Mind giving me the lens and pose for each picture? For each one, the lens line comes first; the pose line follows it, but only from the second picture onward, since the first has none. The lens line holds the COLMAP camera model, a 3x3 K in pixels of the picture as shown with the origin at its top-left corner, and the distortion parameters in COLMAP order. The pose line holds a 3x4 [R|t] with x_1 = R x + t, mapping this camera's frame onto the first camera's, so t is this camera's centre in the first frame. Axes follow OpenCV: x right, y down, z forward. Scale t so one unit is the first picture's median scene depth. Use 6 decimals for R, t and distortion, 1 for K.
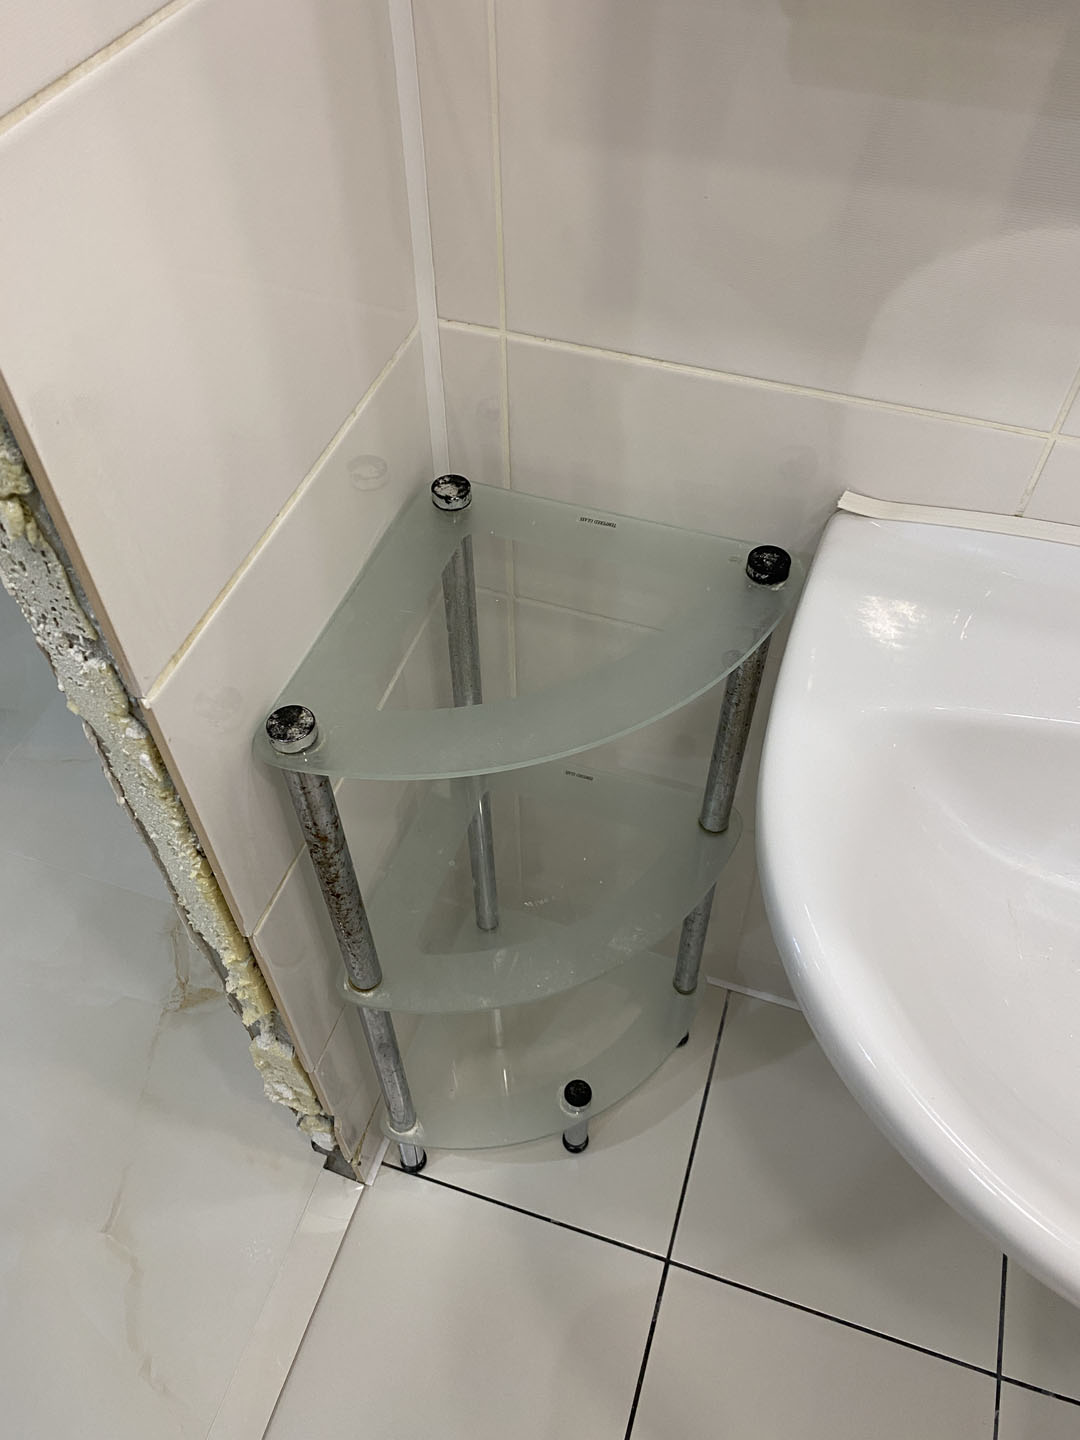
lens RADIAL K [[1106.4, 0, 549.6], [0, 1106.4, 714.5], [0, 0, 1]] dist [0.002112, -0.009742]
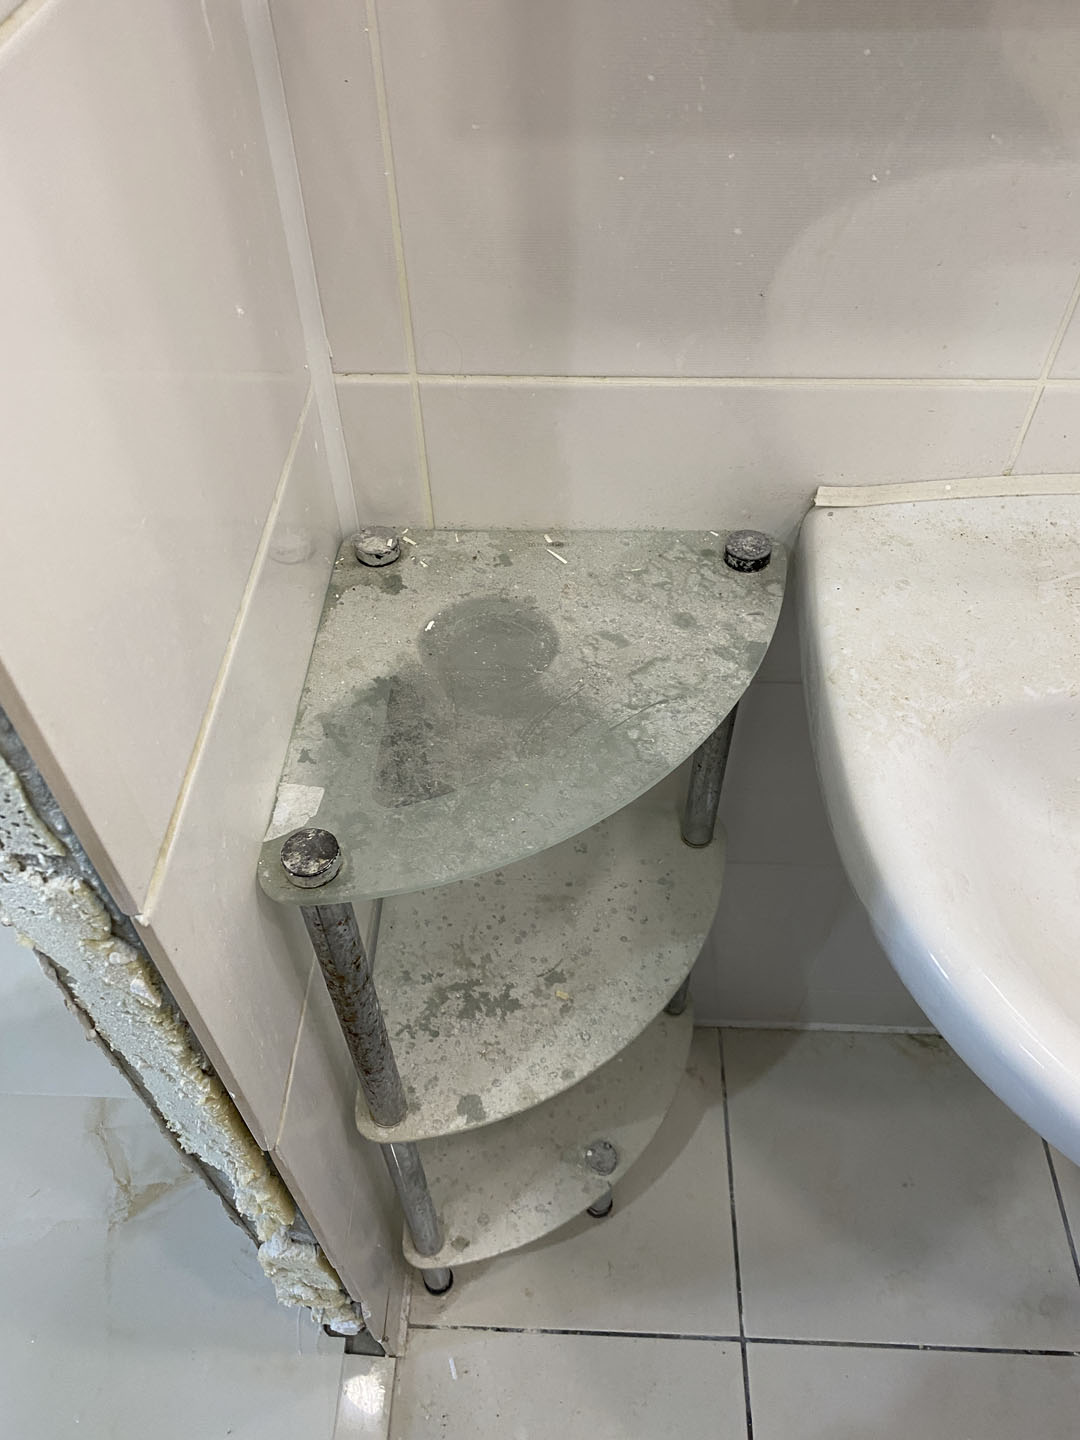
lens RADIAL K [[1106.4, 0, 537.1], [0, 1106.4, 714.1], [0, 0, 1]] dist [0.002112, -0.009742]
pose [[0.963476, -0.216520, 0.157587, -0.168500], [0.221705, 0.974984, -0.015887, -0.065400], [-0.150205, 0.050245, 0.987377, 0.178671]]
